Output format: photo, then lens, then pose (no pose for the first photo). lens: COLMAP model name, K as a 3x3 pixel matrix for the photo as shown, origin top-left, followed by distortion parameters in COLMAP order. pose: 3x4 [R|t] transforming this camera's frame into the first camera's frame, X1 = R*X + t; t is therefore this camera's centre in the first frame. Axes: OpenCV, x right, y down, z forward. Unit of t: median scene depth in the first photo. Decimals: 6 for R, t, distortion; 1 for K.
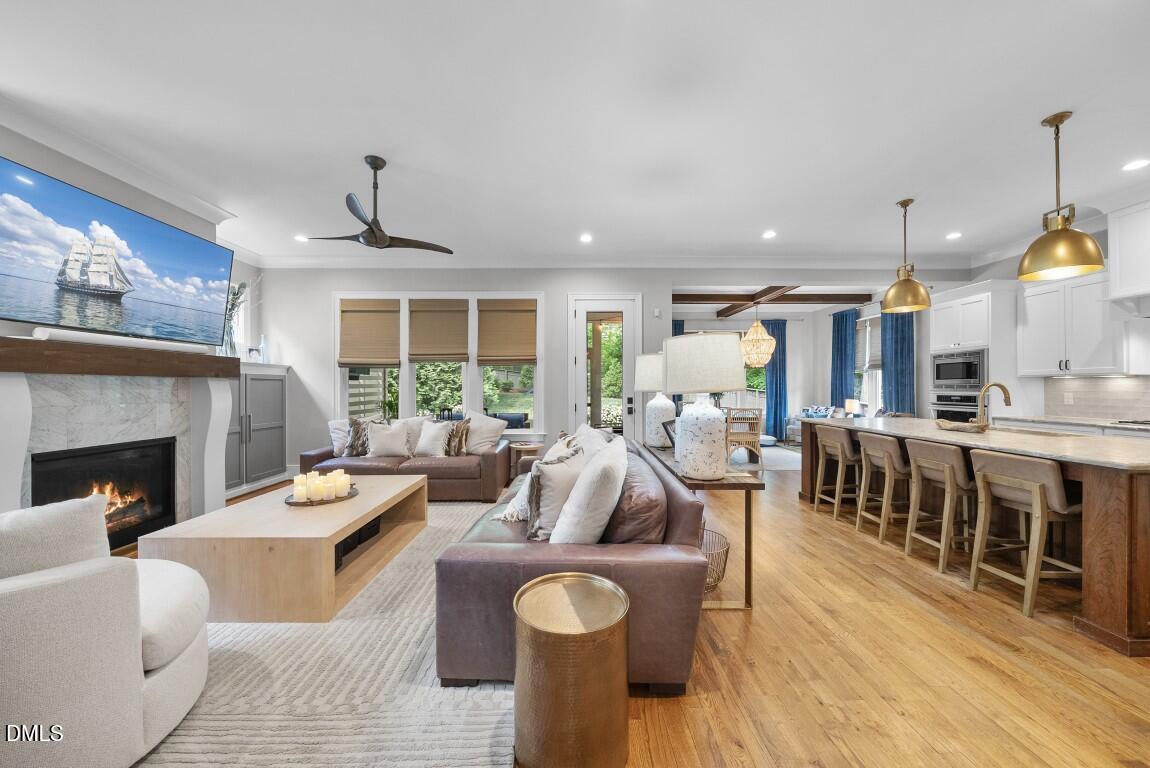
lens RADIAL K [[414.9, 0, 567.6], [0, 414.9, 381.5], [0, 0, 1]] dist [-0.003402, -0.000632]
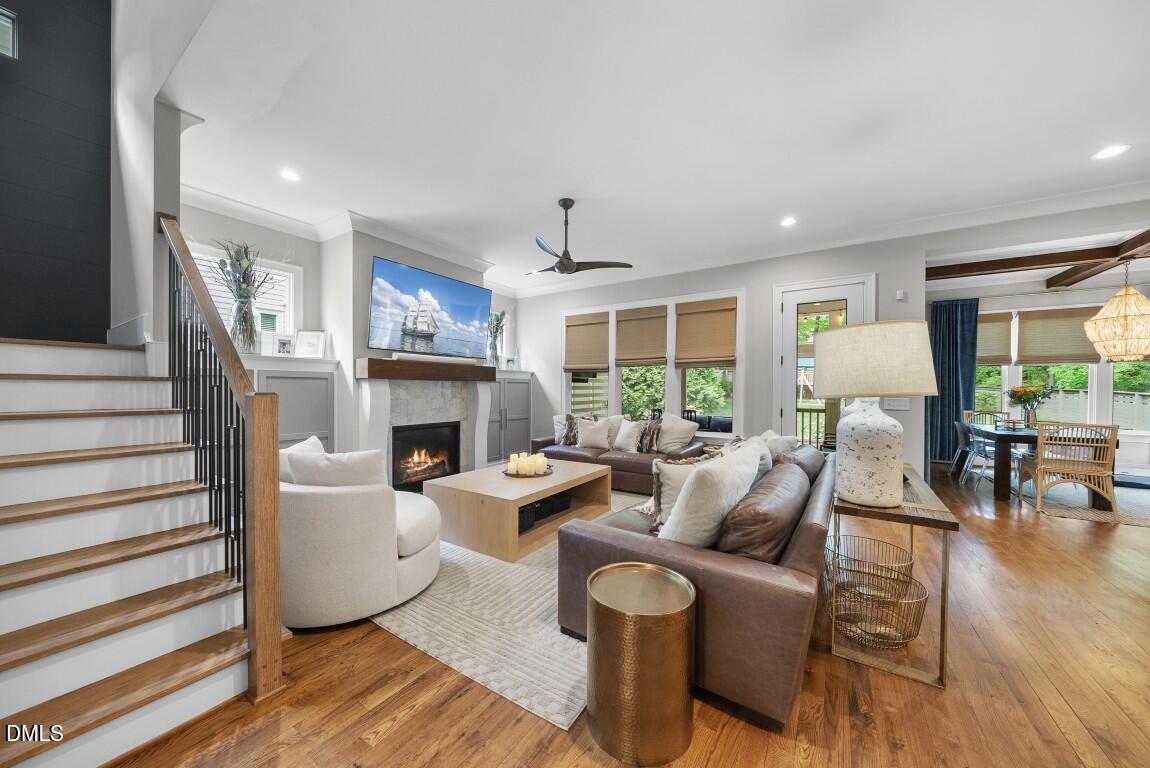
lens RADIAL K [[396.9, 0, 542.3], [0, 396.9, 384.2], [0, 0, 1]] dist [-0.003481, -0.000467]
pose [[0.817121, -0.002154, -0.576462, 0.142578], [0.003233, 0.999994, 0.000847, -0.000969], [0.576457, -0.002556, 0.817124, 0.002520]]
